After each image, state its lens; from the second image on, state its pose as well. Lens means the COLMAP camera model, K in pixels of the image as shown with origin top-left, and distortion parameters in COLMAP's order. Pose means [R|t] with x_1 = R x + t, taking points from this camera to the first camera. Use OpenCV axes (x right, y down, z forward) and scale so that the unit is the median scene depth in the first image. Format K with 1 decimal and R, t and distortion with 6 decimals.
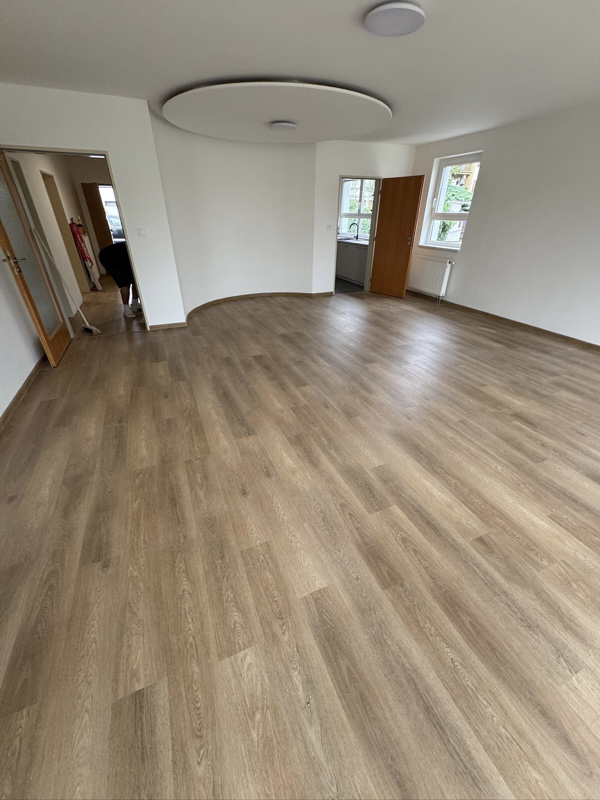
lens RADIAL K [[318.3, 0, 303.7], [0, 318.3, 399.6], [0, 0, 1]] dist [0.001623, -0.000128]
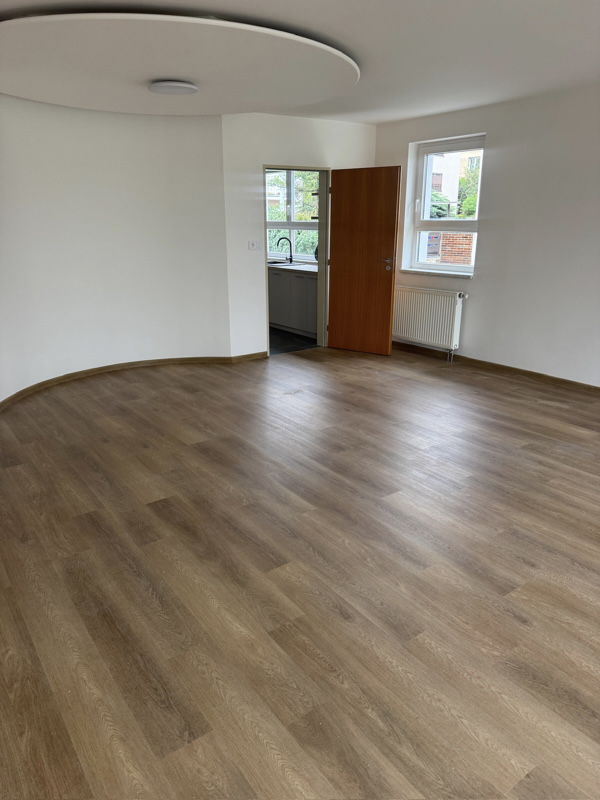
lens RADIAL K [[567.1, 0, 301.3], [0, 567.1, 396.2], [0, 0, 1]] dist [0.038640, -0.043575]
pose [[0.977312, -0.071031, 0.199541, -0.070356], [0.114463, 0.969795, -0.215395, -0.061422], [-0.178214, 0.233348, 0.955923, 0.090808]]
